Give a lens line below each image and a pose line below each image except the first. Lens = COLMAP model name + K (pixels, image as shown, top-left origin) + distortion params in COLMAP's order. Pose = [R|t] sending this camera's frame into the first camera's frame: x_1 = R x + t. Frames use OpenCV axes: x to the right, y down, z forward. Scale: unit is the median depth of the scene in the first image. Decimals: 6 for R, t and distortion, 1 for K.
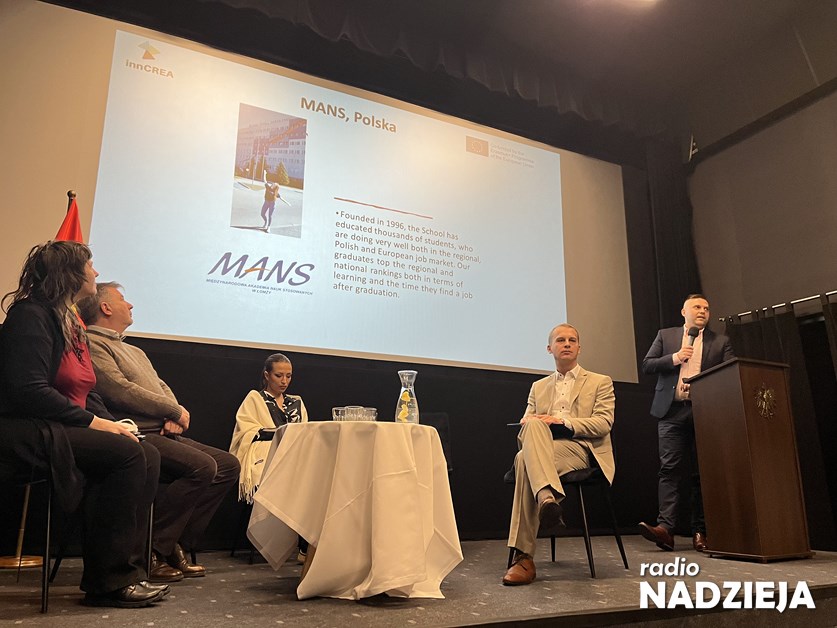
lens RADIAL K [[632.1, 0, 421.3], [0, 632.1, 313.2], [0, 0, 1]] dist [0.079527, -0.103131]
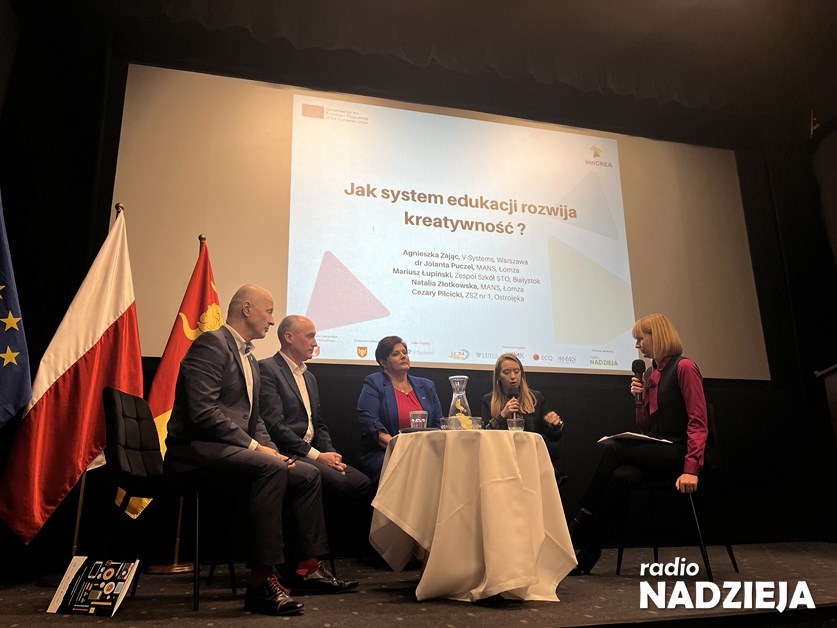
lens RADIAL K [[632.1, 0, 419.8], [0, 632.1, 316.7], [0, 0, 1]] dist [0.079527, -0.103131]
pose [[0.980606, -0.071178, -0.182610, 0.032374], [0.068808, 0.997443, -0.019290, -0.000143], [0.183516, 0.006351, 0.982996, -0.036886]]
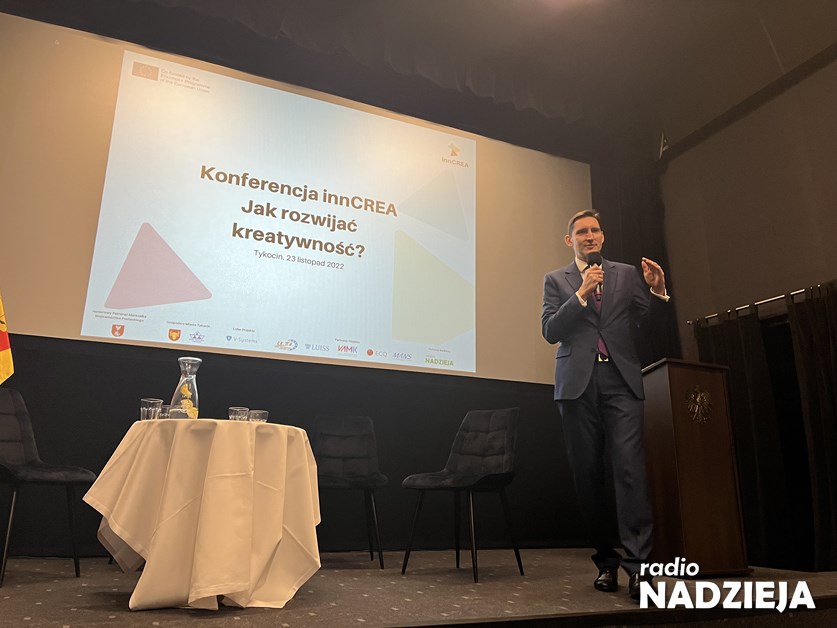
lens RADIAL K [[632.1, 0, 422.1], [0, 632.1, 315.4], [0, 0, 1]] dist [0.079527, -0.103131]
pose [[0.998640, -0.002711, -0.052058, 0.259704], [0.001961, 0.999894, -0.014459, 0.026966], [0.052092, 0.014337, 0.998539, 0.059330]]
